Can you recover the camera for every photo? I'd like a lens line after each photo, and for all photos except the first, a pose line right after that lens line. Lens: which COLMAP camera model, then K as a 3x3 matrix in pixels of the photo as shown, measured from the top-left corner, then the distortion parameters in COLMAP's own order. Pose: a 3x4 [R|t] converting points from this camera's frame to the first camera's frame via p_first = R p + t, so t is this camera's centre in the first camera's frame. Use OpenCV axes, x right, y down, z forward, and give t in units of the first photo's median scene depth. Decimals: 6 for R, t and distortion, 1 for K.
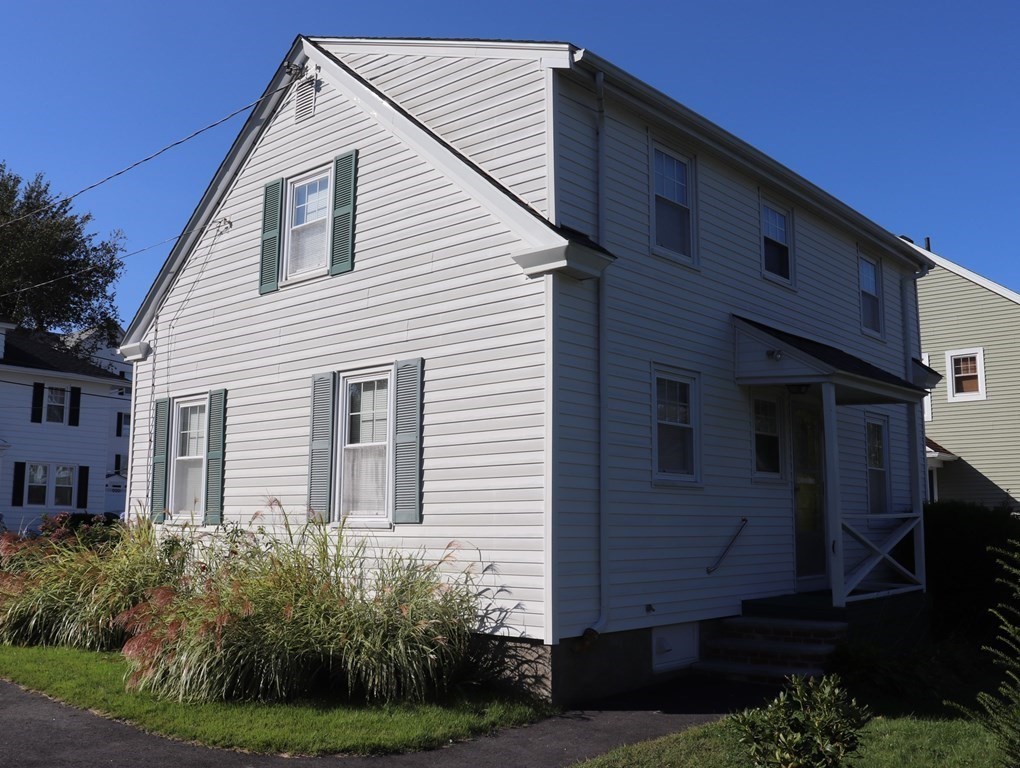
lens RADIAL K [[1030.8, 0, 510.0], [0, 1030.8, 384.0], [0, 0, 1]] dist [-0.212157, -0.001648]
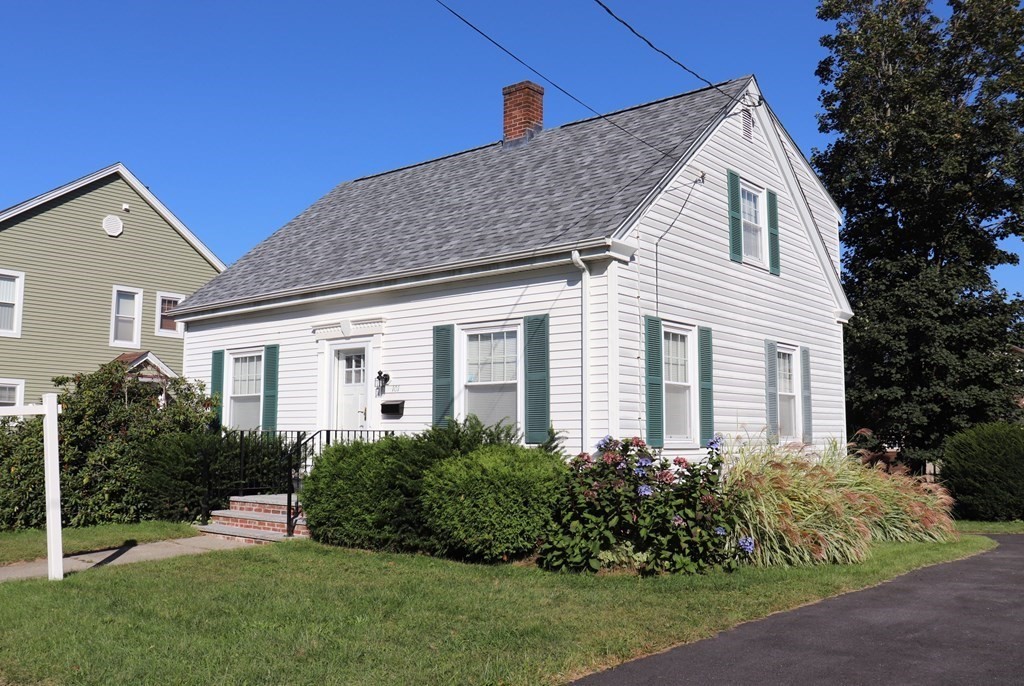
lens RADIAL K [[912.9, 0, 512.0], [0, 912.9, 343.0], [0, 0, 1]] dist [-0.147060, 0.142413]
pose [[-0.019579, 0.100996, 0.994694, -1.303484], [-0.144589, 0.984140, -0.102771, 0.160041], [-0.989298, -0.145834, -0.004665, 1.236907]]
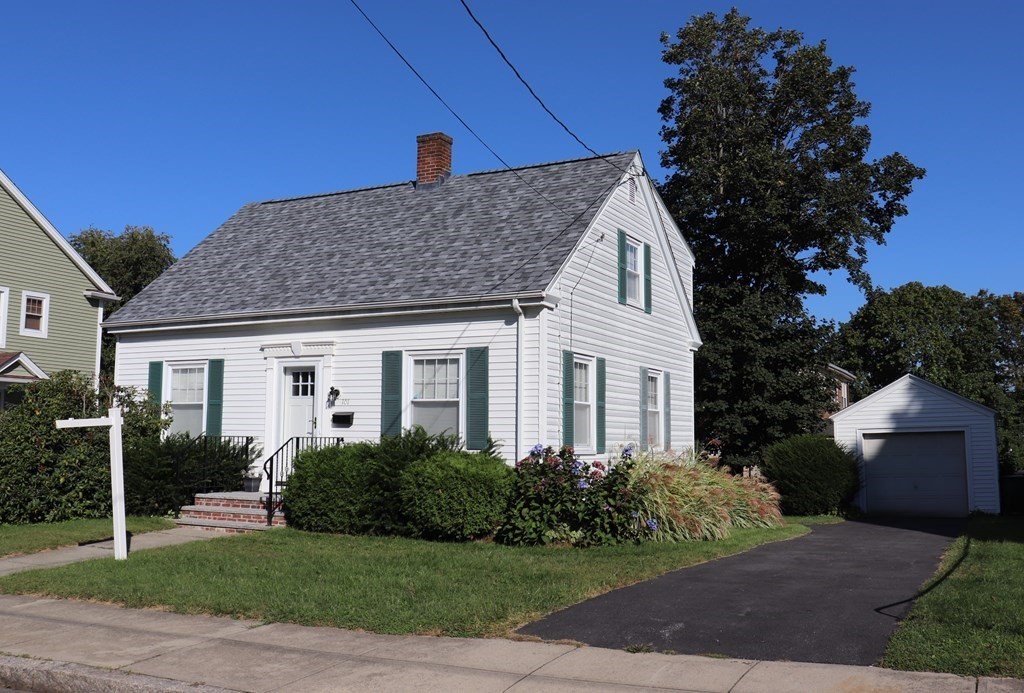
lens RADIAL K [[966.9, 0, 512.0], [0, 966.9, 346.5], [0, 0, 1]] dist [-0.123434, 0.024548]
pose [[-0.233008, 0.090696, 0.968236, -1.585679], [-0.148106, 0.980717, -0.127507, 0.183011], [-0.961131, -0.173112, -0.215082, 1.435377]]
